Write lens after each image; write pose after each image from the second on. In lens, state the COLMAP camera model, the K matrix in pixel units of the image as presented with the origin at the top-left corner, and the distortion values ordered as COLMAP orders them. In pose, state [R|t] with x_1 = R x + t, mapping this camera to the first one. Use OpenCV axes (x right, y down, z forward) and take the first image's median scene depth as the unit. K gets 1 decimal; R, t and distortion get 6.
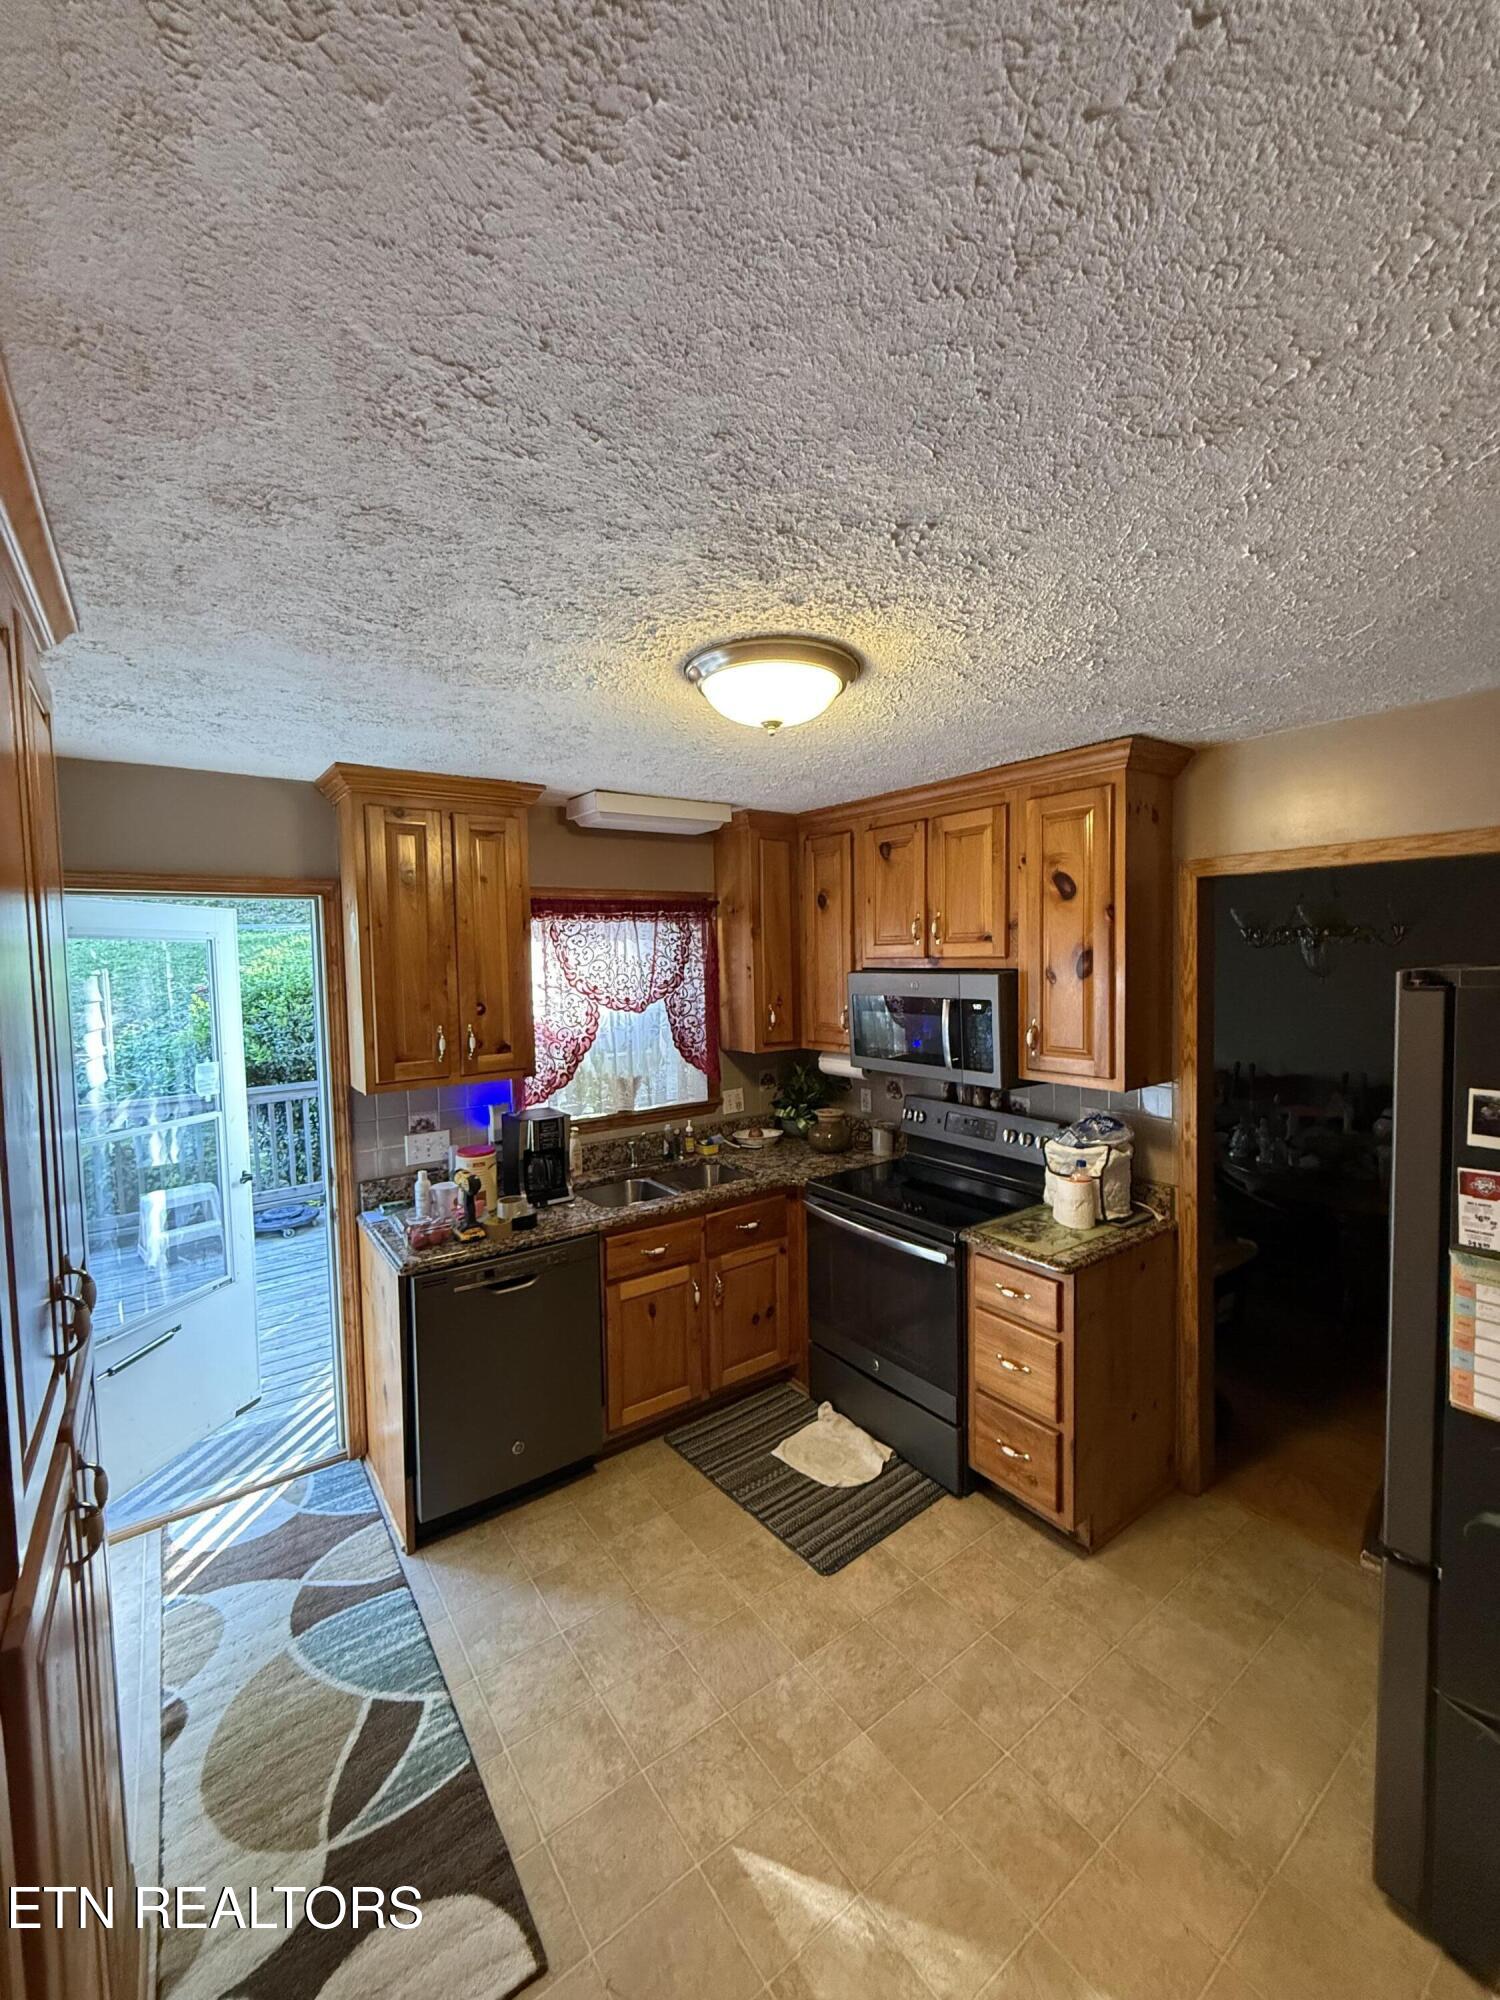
lens RADIAL K [[797.4, 0, 751.9], [0, 797.4, 991.8], [0, 0, 1]] dist [-0.000882, -0.000270]
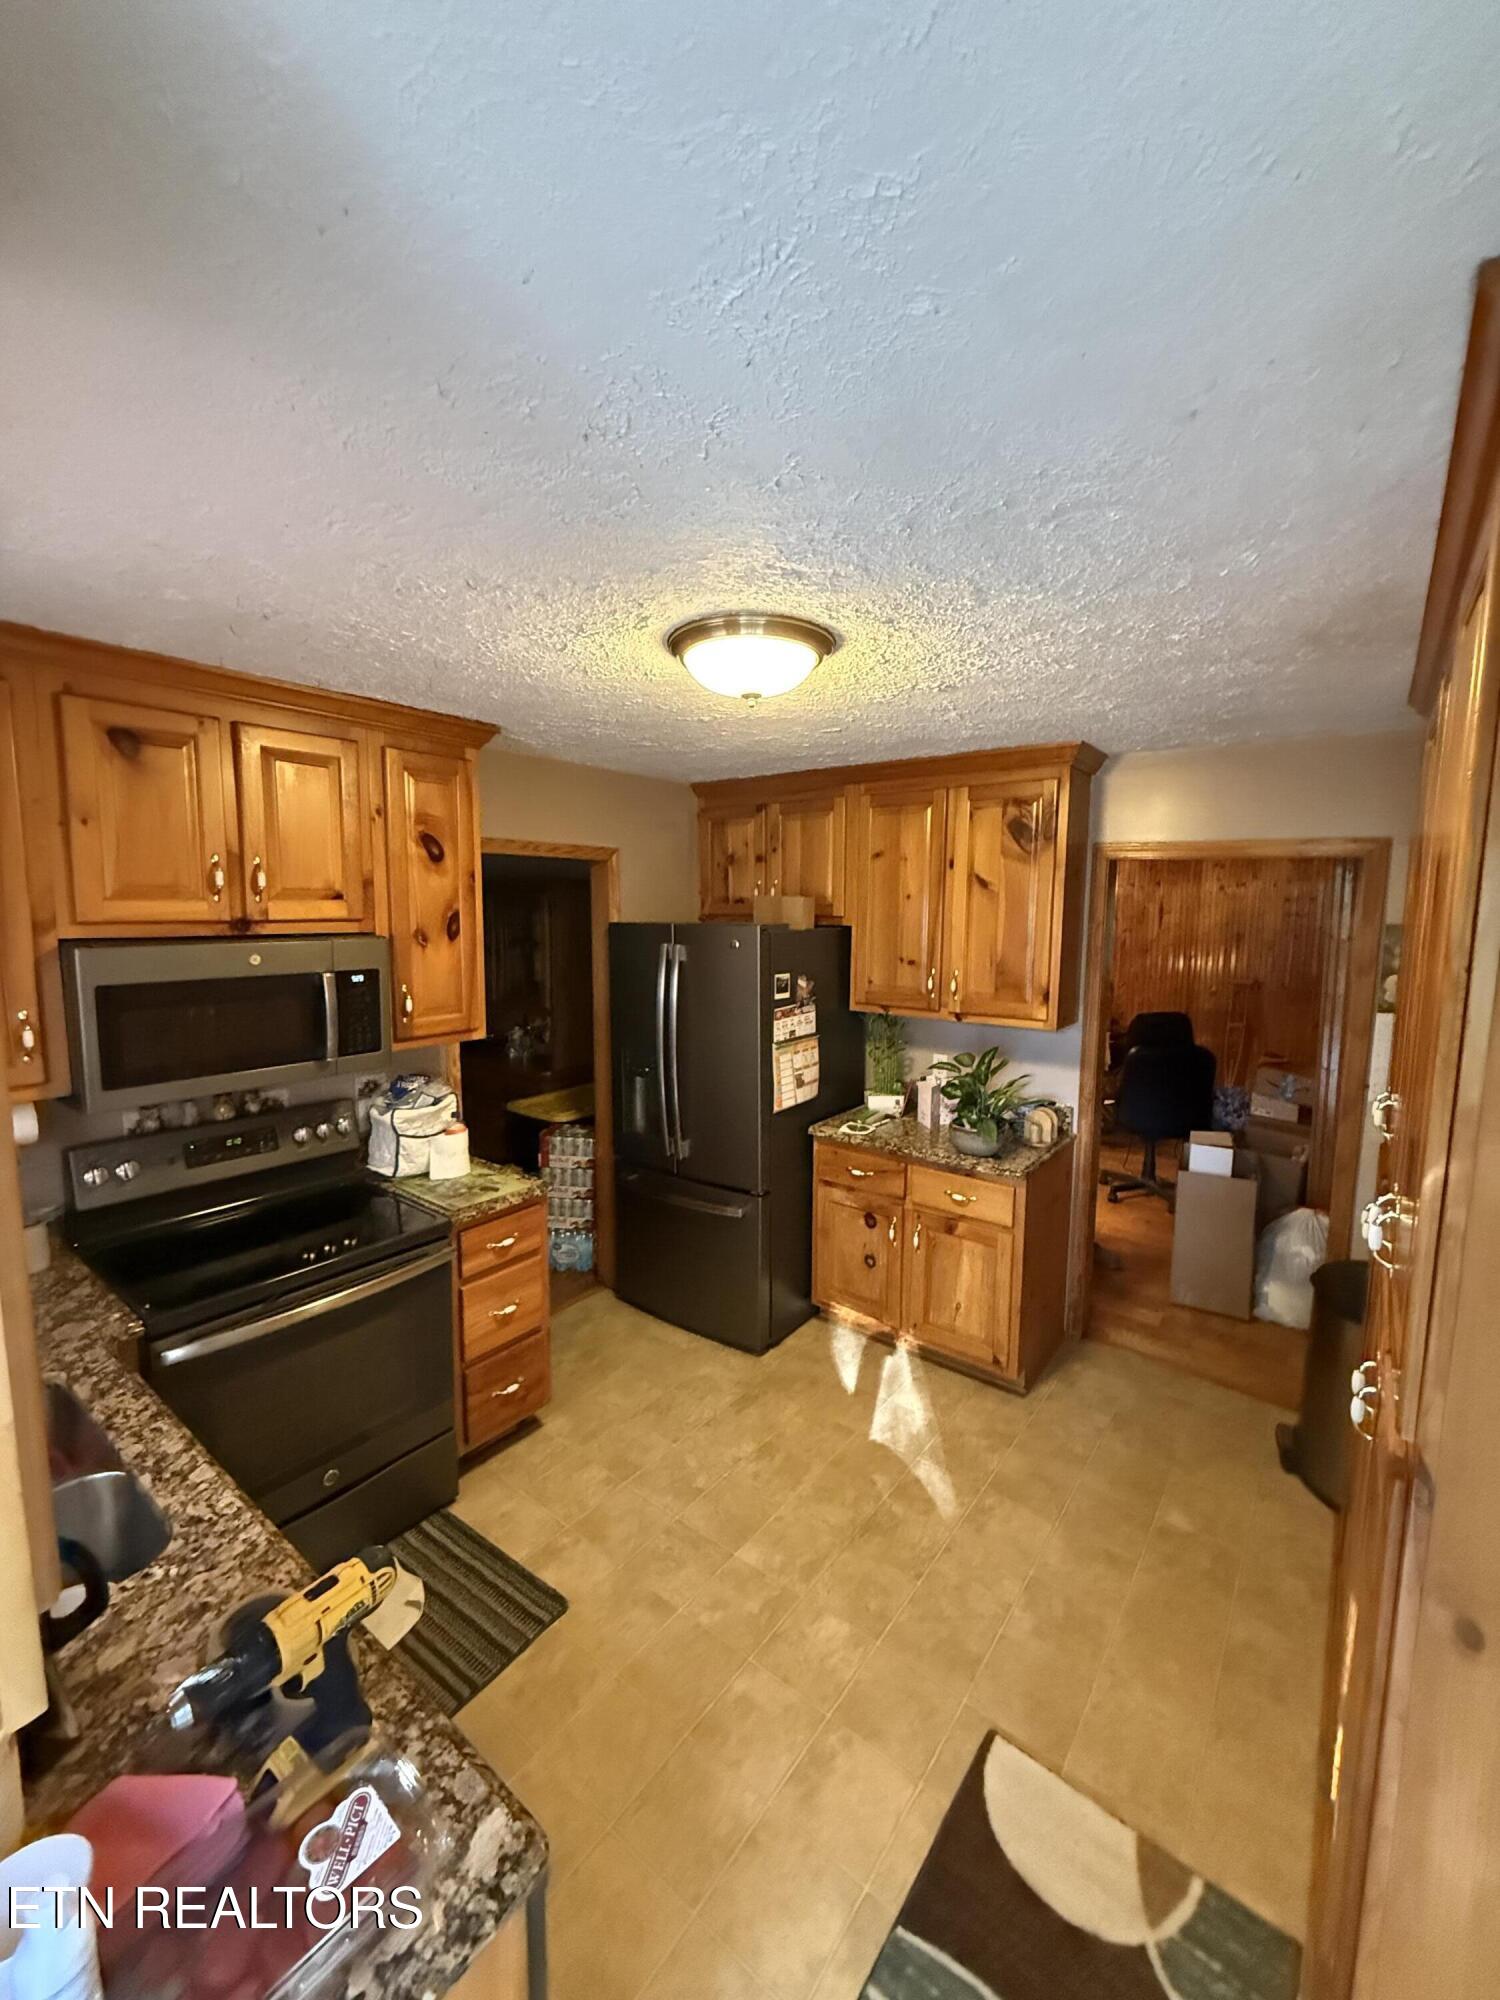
lens RADIAL K [[797.4, 0, 747.2], [0, 797.4, 997.8], [0, 0, 1]] dist [-0.000882, -0.000270]
pose [[-0.279327, -0.092973, 0.955684, -0.731813], [0.044403, 0.992986, 0.109580, -0.039622], [-0.959169, 0.073044, -0.273239, 0.958937]]
